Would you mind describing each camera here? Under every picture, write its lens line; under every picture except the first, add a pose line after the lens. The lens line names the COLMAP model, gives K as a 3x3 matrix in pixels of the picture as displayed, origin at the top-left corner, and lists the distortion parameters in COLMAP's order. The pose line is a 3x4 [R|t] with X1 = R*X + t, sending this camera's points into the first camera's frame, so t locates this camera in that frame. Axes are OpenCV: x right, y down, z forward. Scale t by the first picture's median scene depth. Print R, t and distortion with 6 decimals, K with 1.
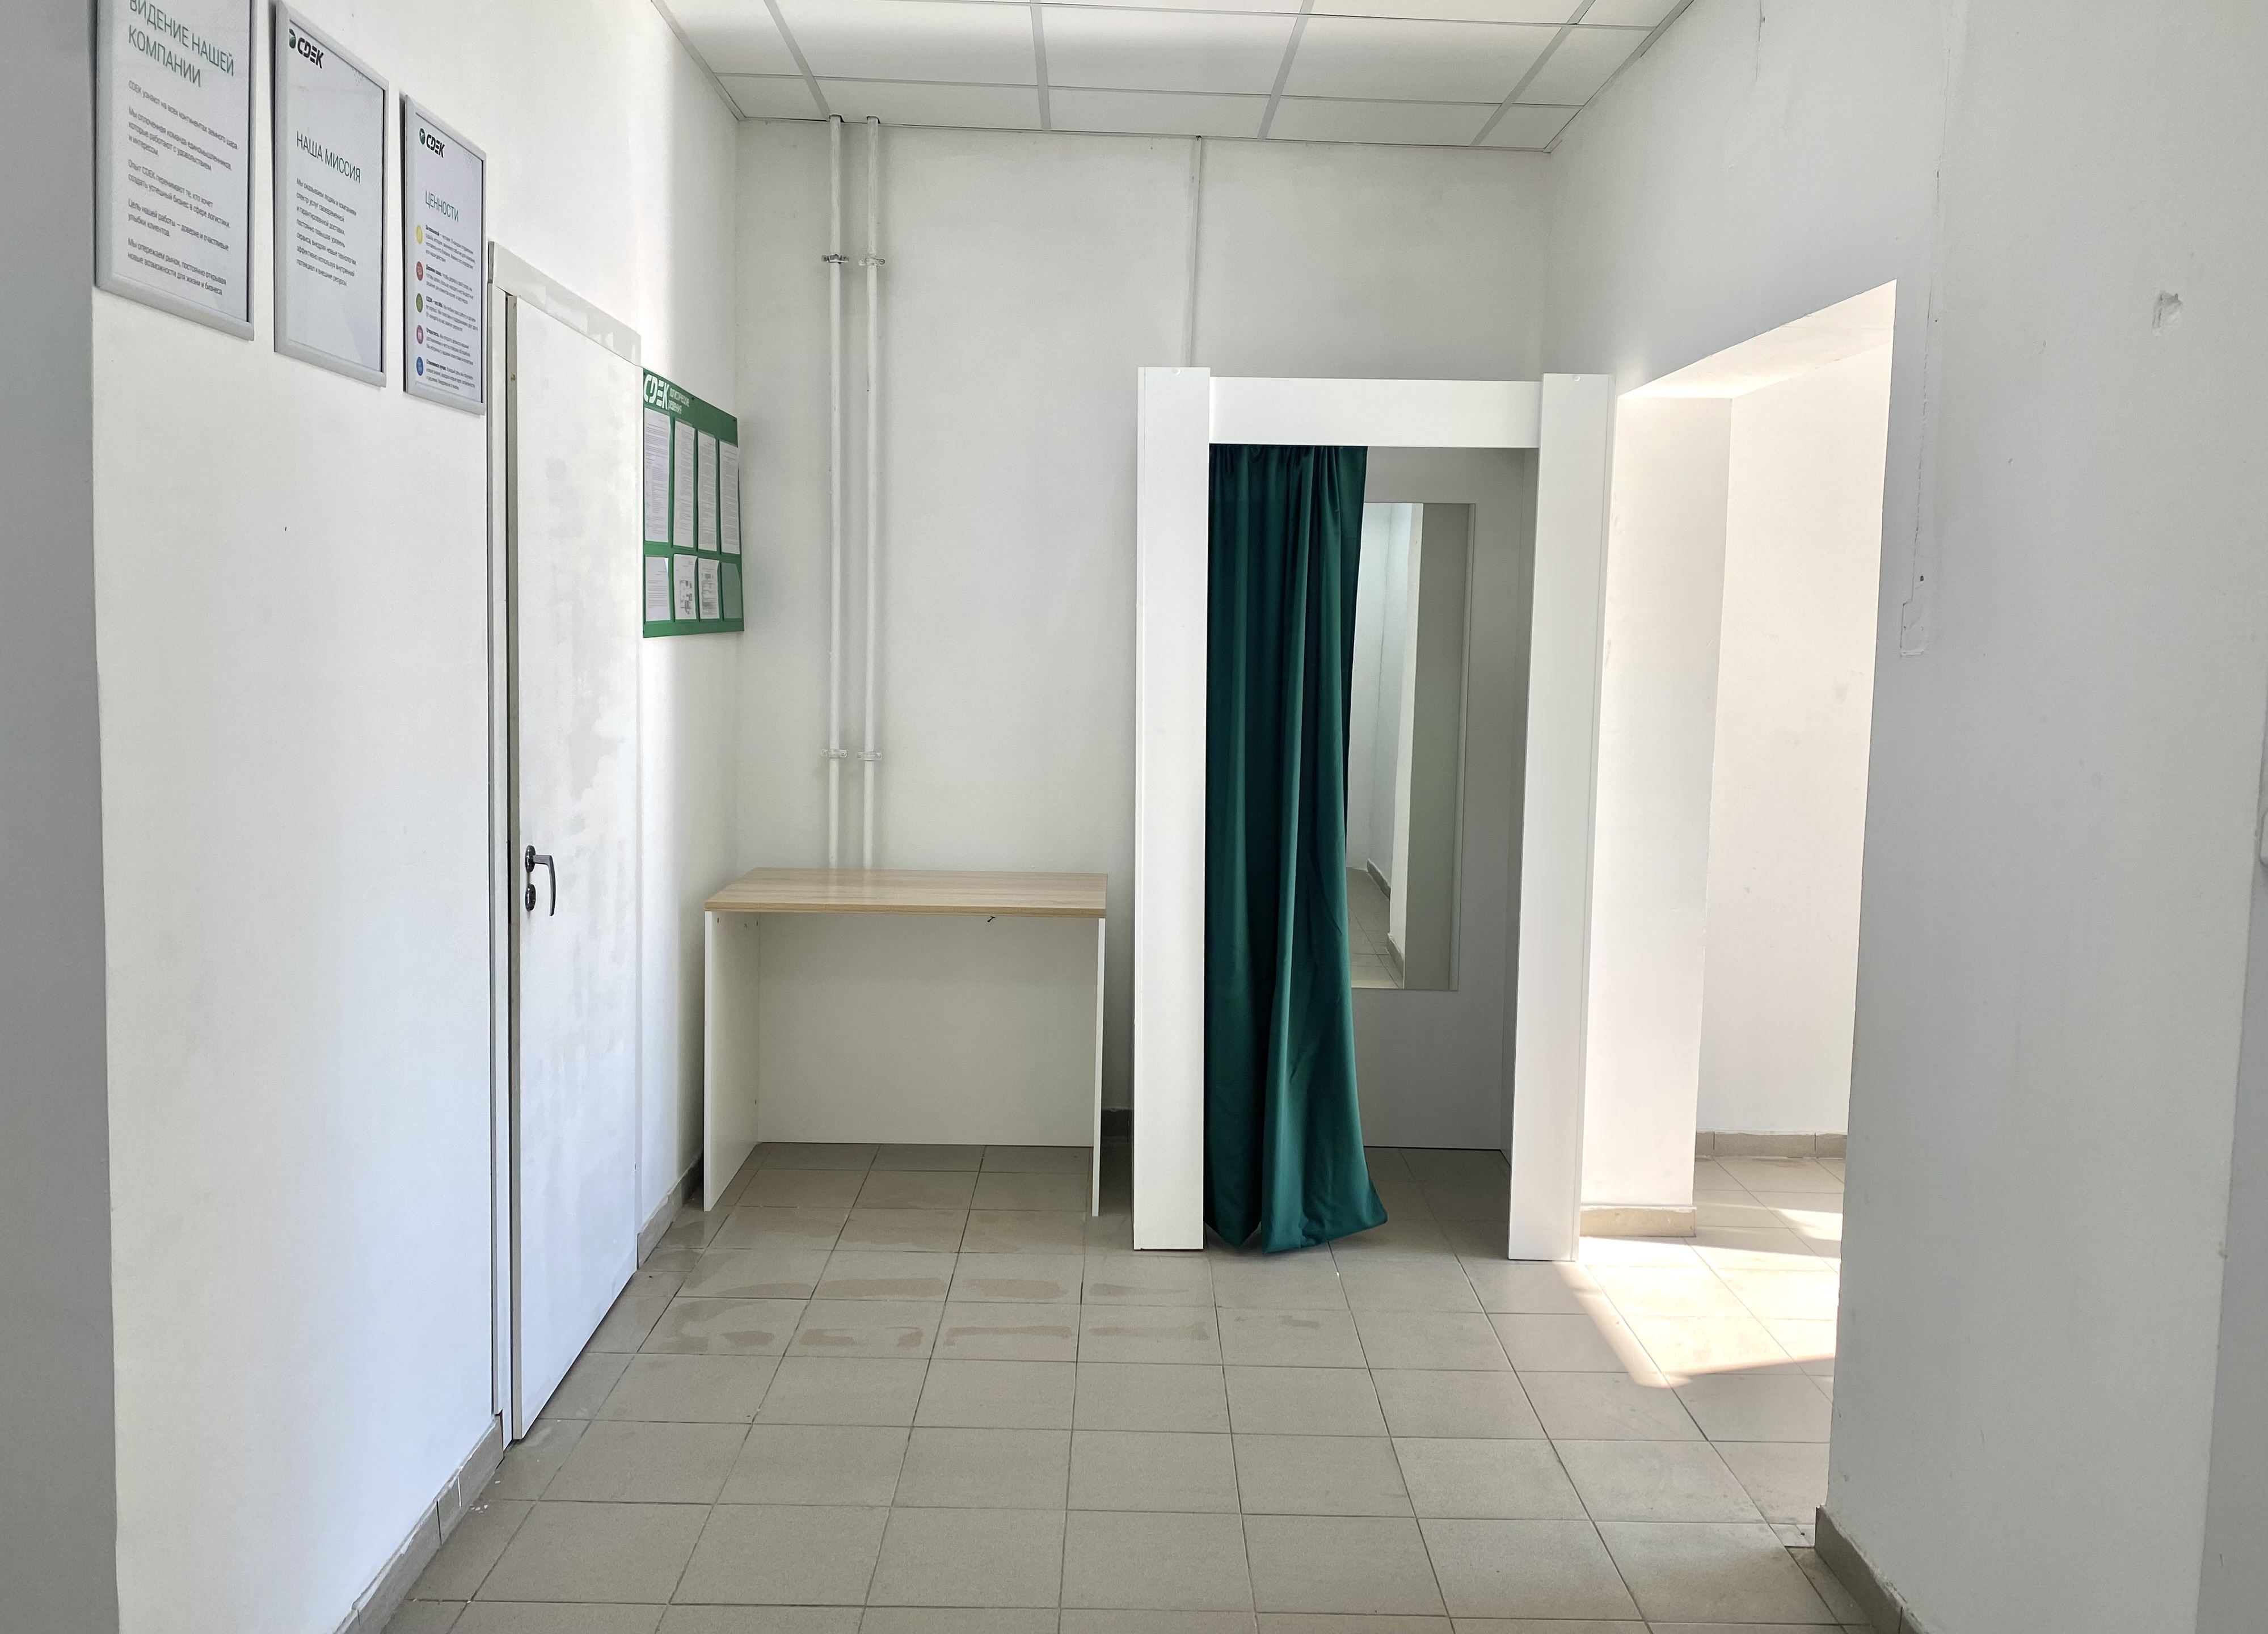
lens RADIAL K [[1707.5, 0, 1139.8], [0, 1707.5, 776.2], [0, 0, 1]] dist [0.005313, -0.070779]
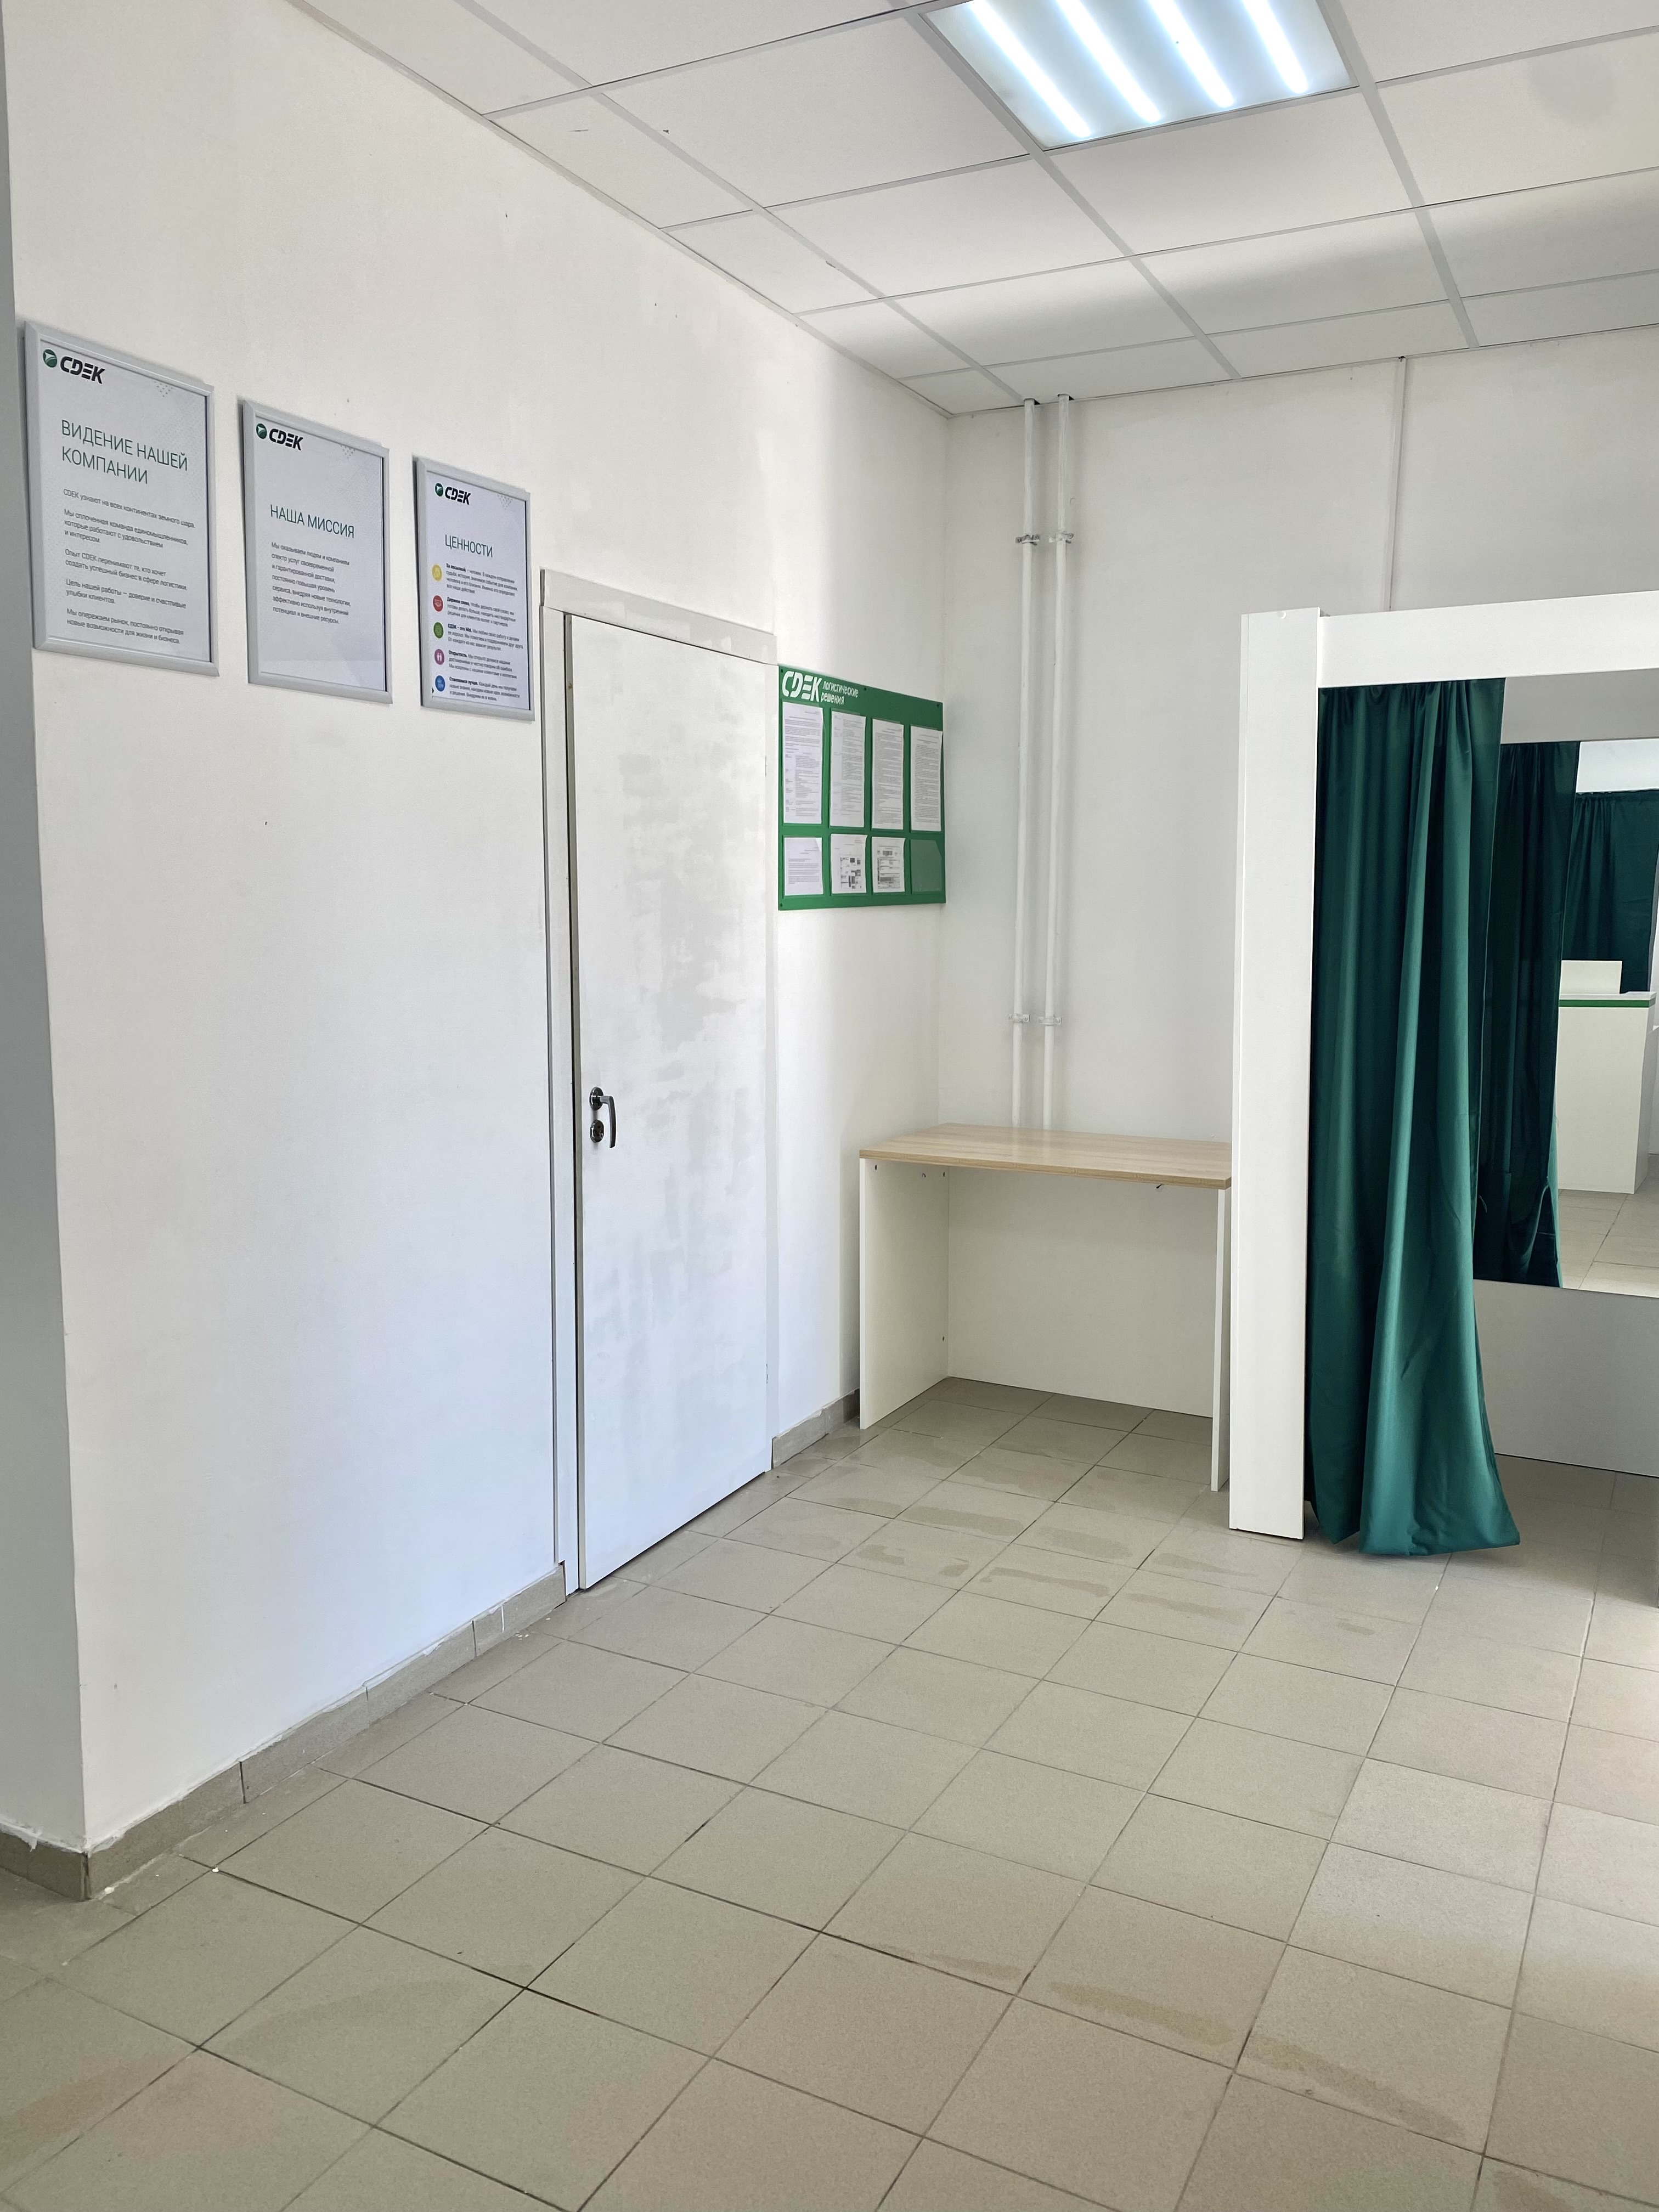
lens RADIAL K [[1648.2, 0, 829.5], [0, 1648.2, 1106.0], [0, 0, 1]] dist [0.056539, -0.183945]
pose [[0.867963, 0.037401, -0.495218, 0.266760], [-0.021419, 0.999051, 0.037912, 0.005330], [0.496166, -0.022299, 0.867941, 0.071981]]
